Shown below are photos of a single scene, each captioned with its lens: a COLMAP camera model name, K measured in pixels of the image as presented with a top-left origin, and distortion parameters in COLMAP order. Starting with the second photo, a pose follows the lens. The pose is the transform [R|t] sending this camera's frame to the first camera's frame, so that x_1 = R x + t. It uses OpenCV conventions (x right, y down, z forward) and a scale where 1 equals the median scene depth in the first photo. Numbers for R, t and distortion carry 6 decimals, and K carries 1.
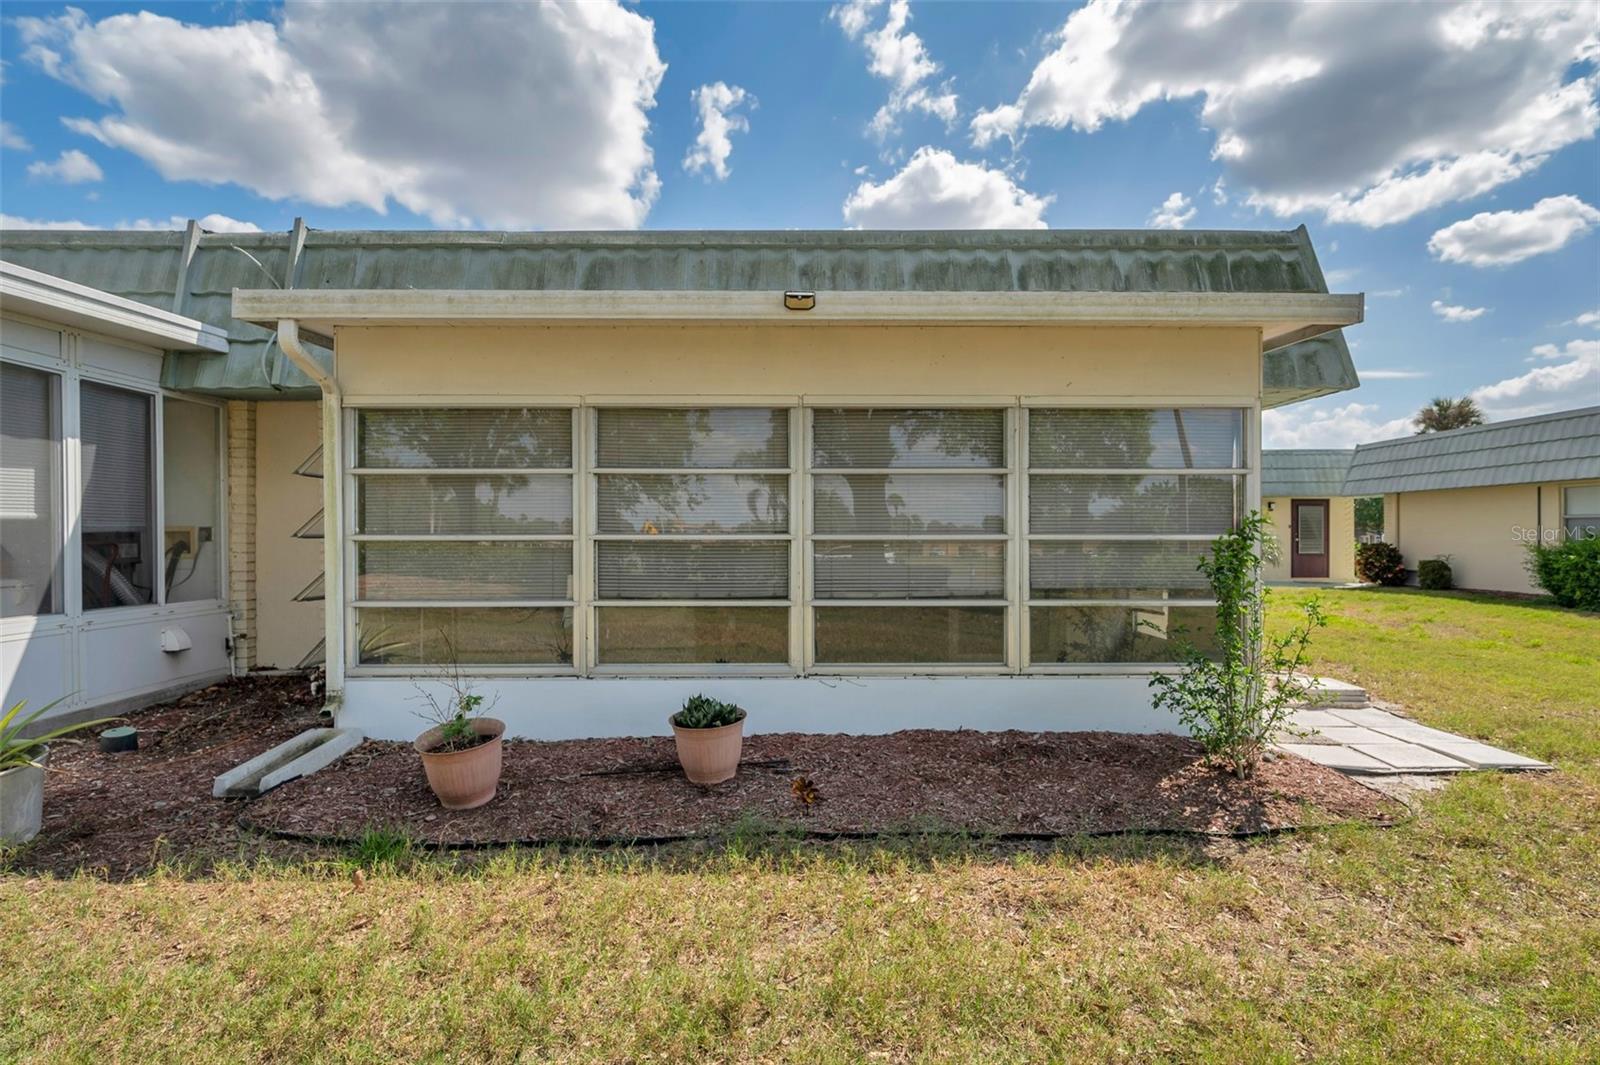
lens RADIAL K [[789.3, 0, 800.0], [0, 789.3, 532.5], [0, 0, 1]] dist [-0.005017, -0.000604]
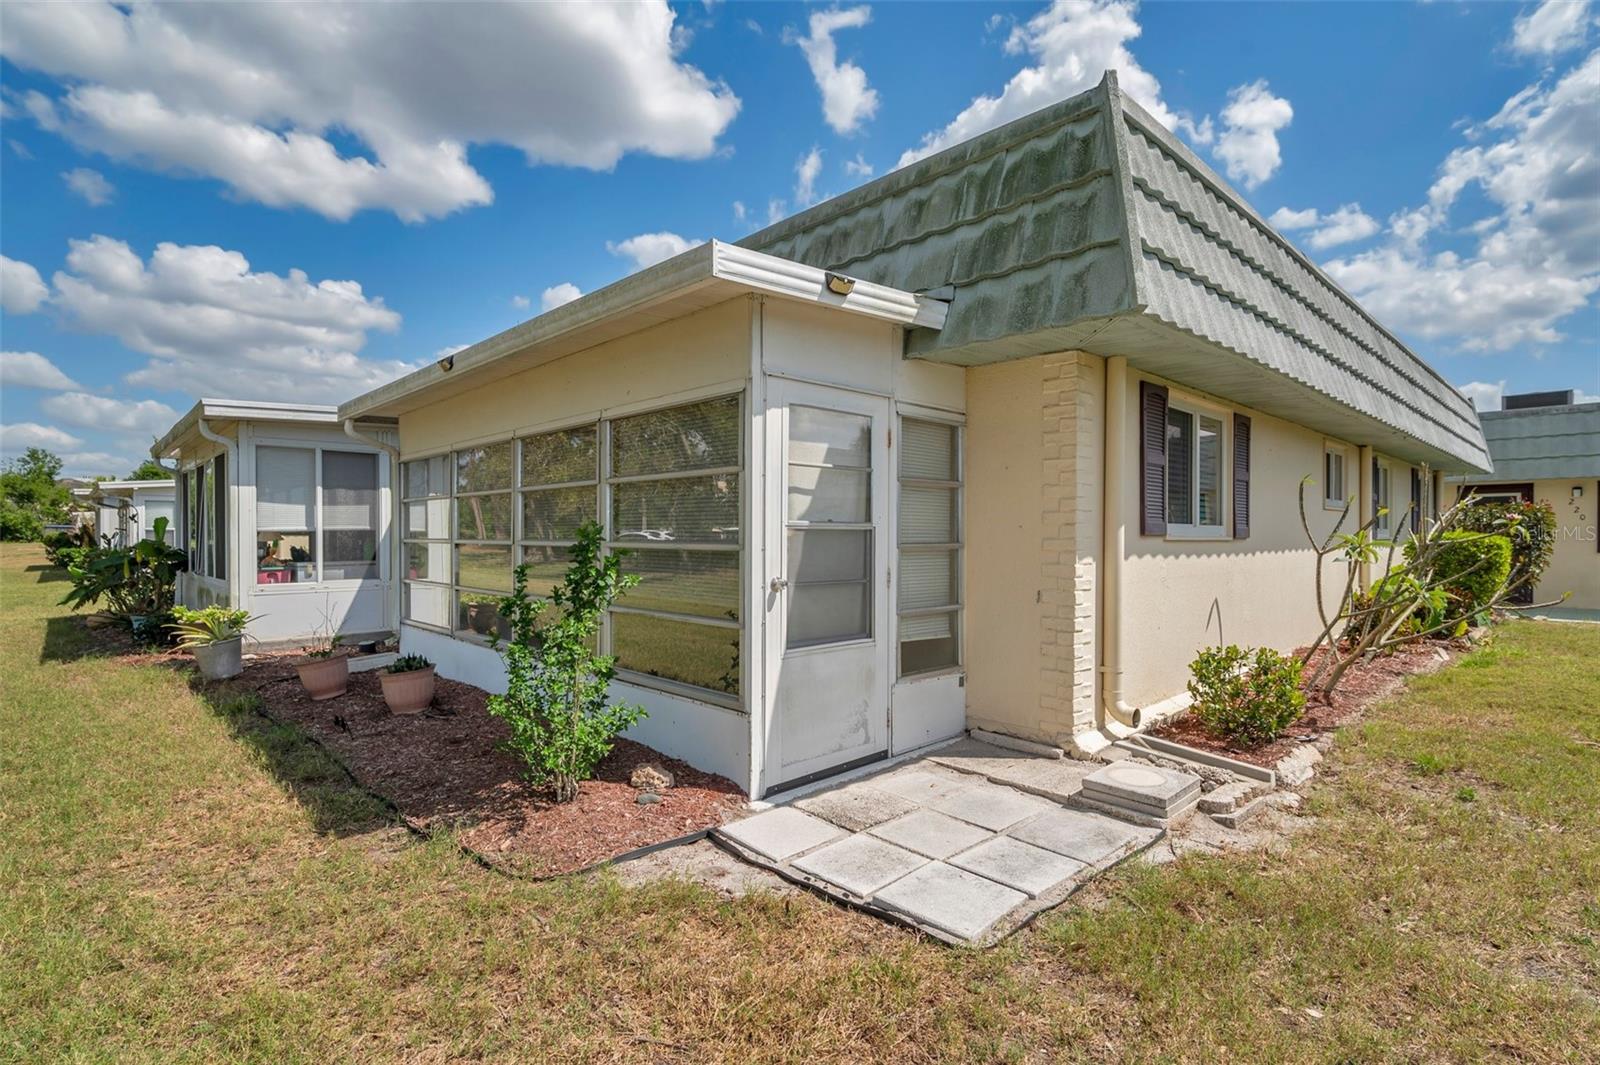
lens RADIAL K [[789.3, 0, 800.0], [0, 789.3, 532.5], [0, 0, 1]] dist [-0.005017, -0.000604]
pose [[0.680495, 0.000299, -0.732753, 0.988835], [-0.002229, 0.999996, -0.001661, -0.006909], [0.732750, 0.002764, 0.680493, 0.387237]]
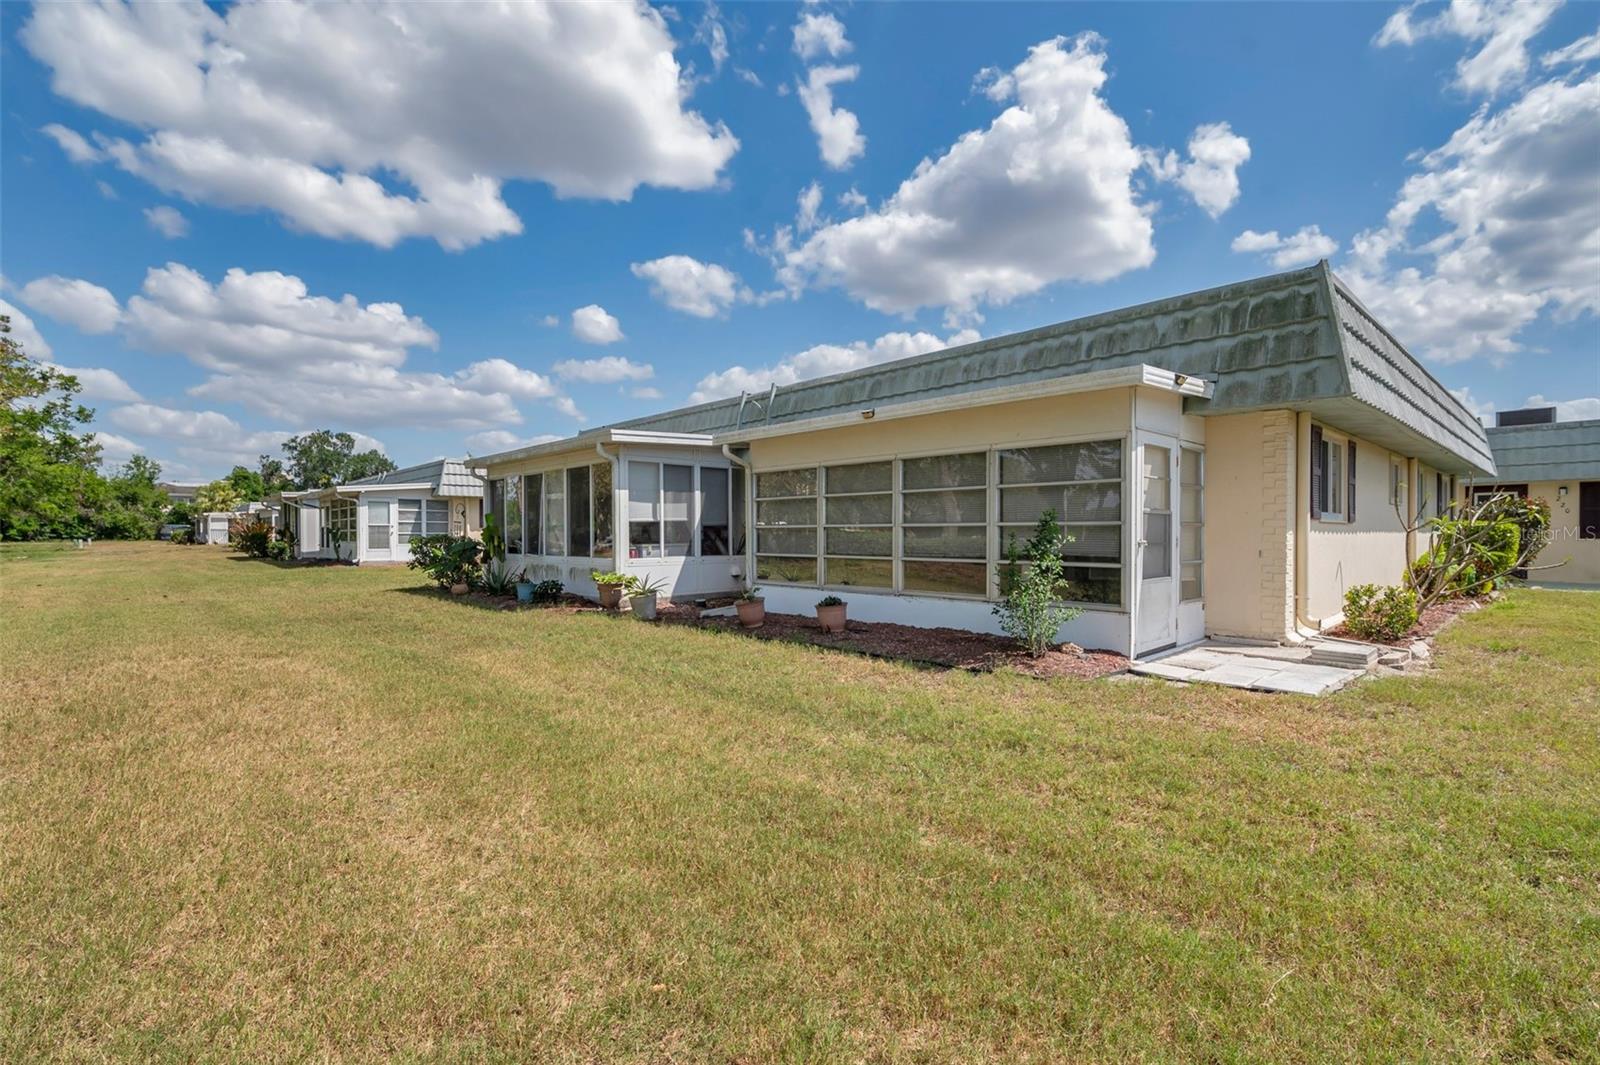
lens RADIAL K [[733.3, 0, 788.8], [0, 733.3, 534.0], [0, 0, 1]] dist [-0.015240, 0.000593]
pose [[0.658425, 0.002117, -0.752644, 0.976324], [0.000105, 0.999996, 0.002905, 0.018539], [0.752647, -0.001991, 0.658422, -0.334922]]
